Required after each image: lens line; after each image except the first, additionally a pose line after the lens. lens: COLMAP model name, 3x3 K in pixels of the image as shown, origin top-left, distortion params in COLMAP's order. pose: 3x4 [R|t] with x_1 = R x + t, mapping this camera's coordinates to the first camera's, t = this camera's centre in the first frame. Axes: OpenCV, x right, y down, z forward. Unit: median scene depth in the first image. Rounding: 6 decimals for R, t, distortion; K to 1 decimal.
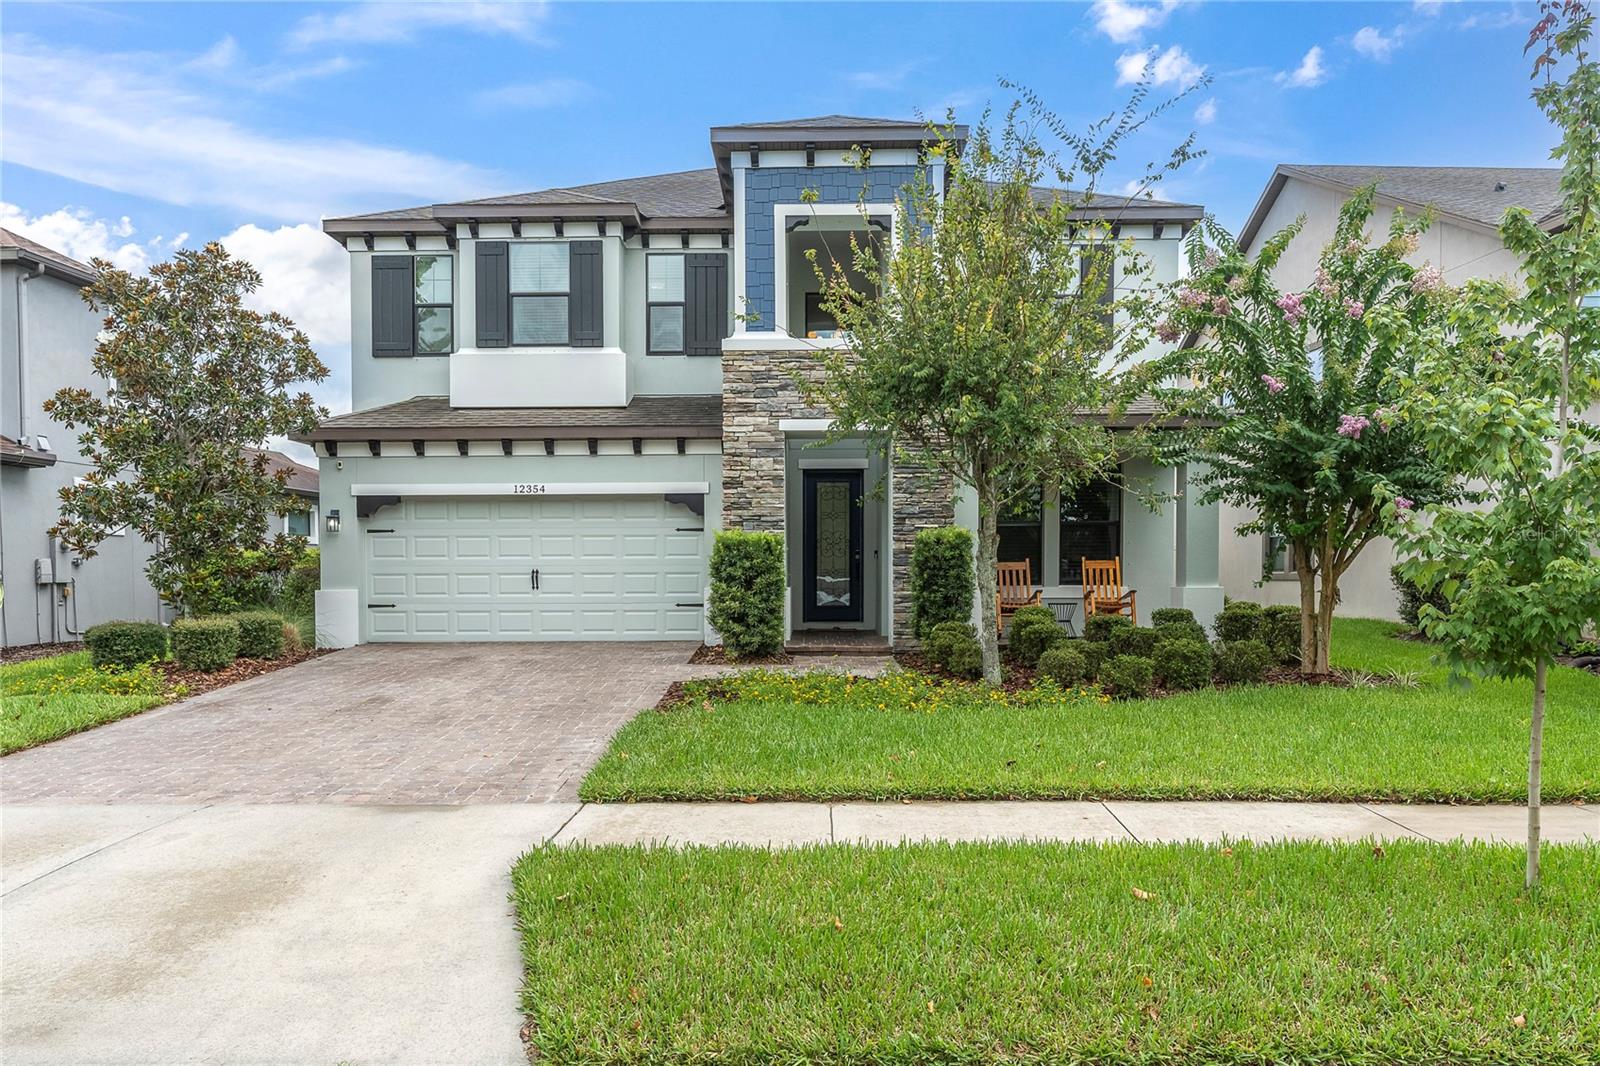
lens RADIAL K [[977.3, 0, 947.7], [0, 977.3, 522.1], [0, 0, 1]] dist [-0.005101, 0.001321]
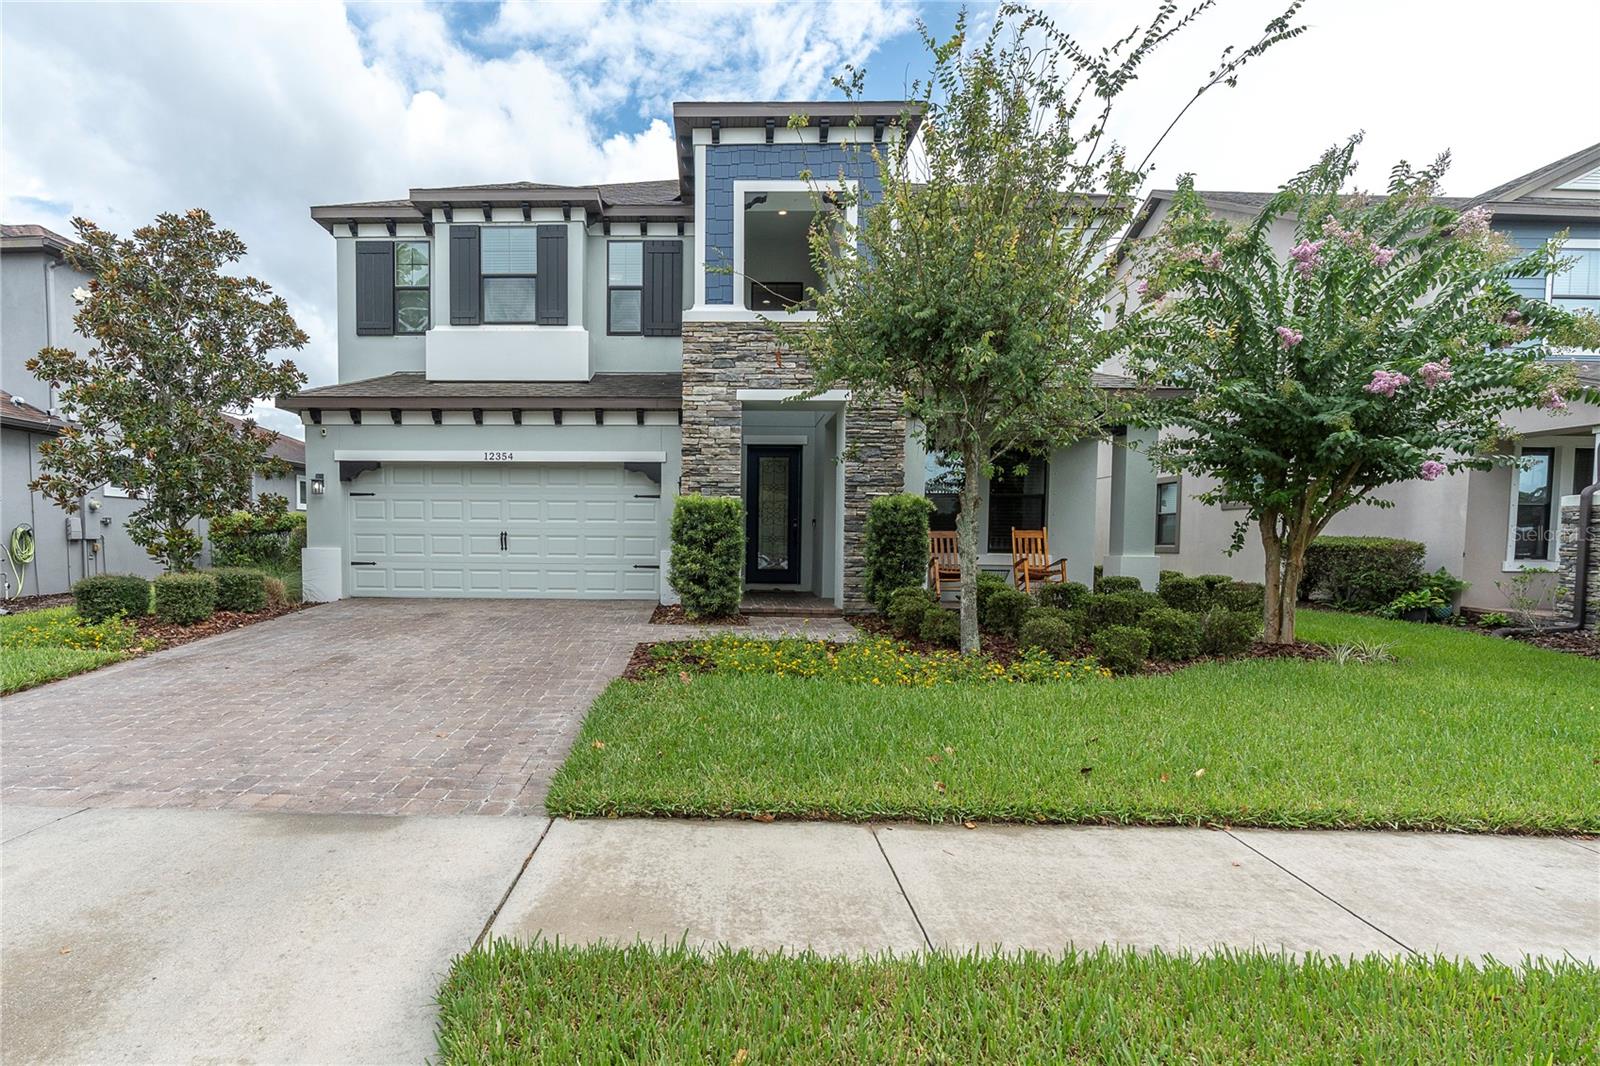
lens RADIAL K [[712.3, 0, 799.5], [0, 712.3, 528.0], [0, 0, 1]] dist [-0.012844, 0.005220]
pose [[0.999803, 0.013282, -0.014737, -0.092863], [-0.012887, 0.999563, 0.026611, 0.021326], [0.015084, -0.026415, 0.999537, 0.241989]]
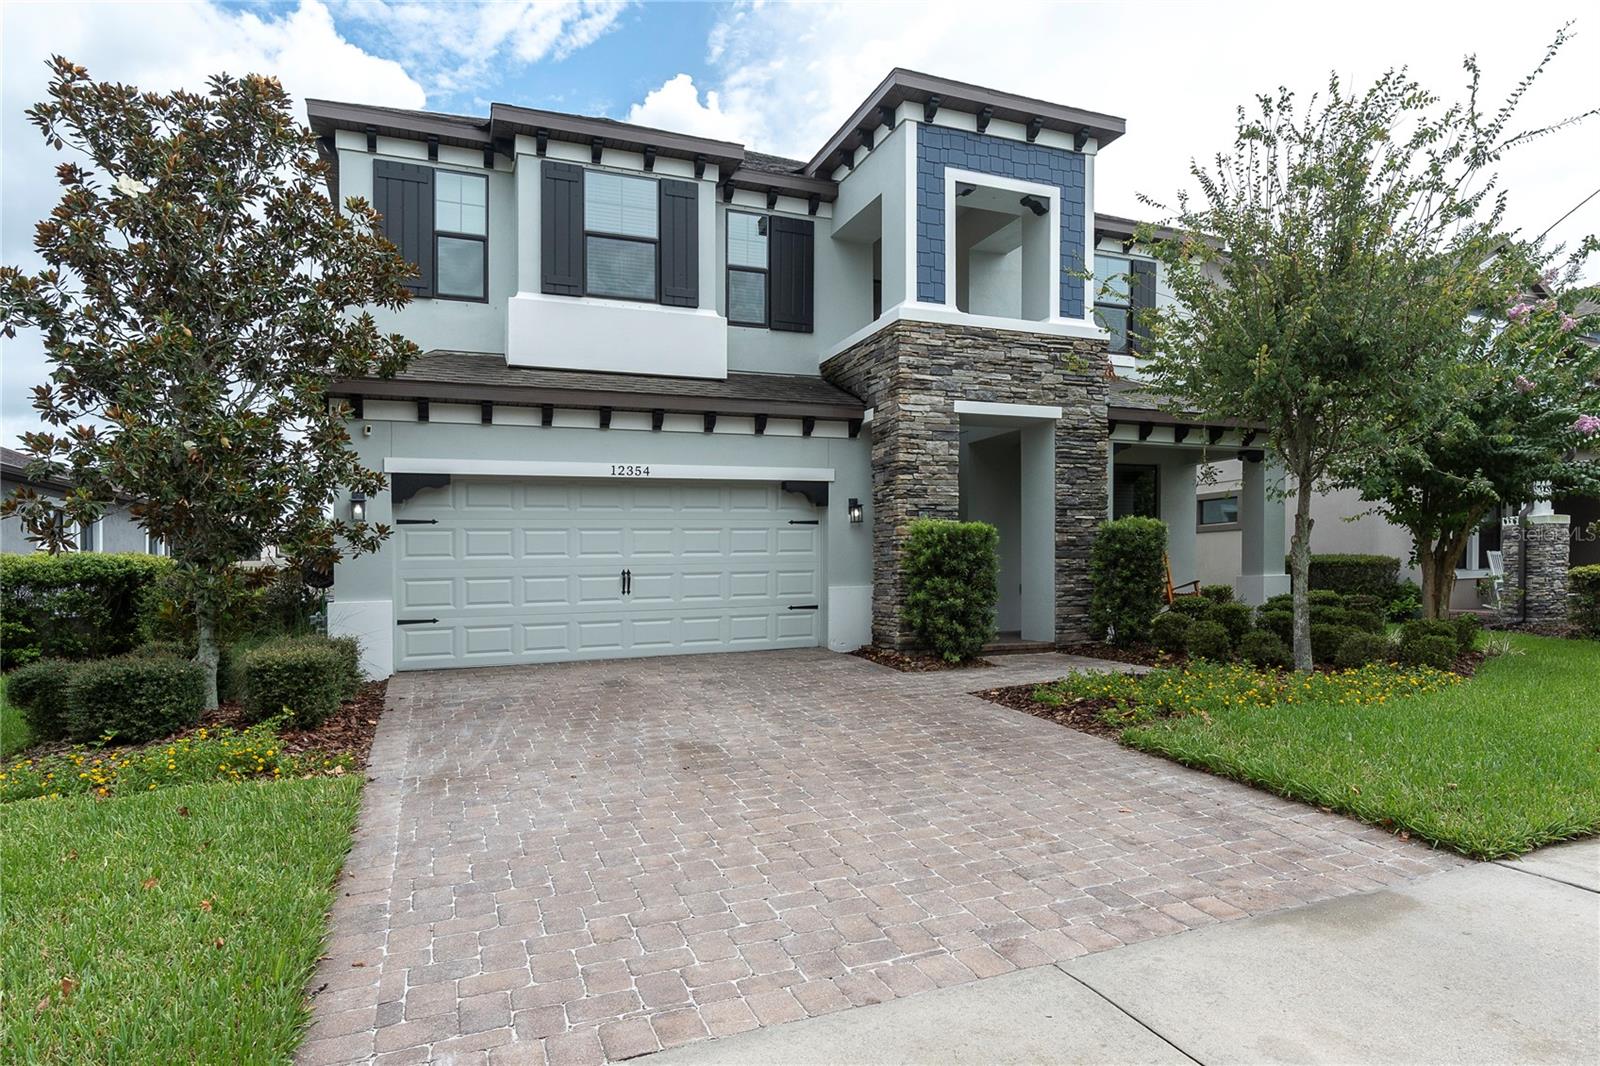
lens RADIAL K [[813.2, 0, 800.0], [0, 813.2, 533.0], [0, 0, 1]] dist [-0.006394, 0.000494]
pose [[0.933060, 0.001572, 0.359716, -0.583479], [0.002007, 0.999952, -0.009575, 0.026906], [-0.359714, 0.009656, 0.933013, 0.341097]]
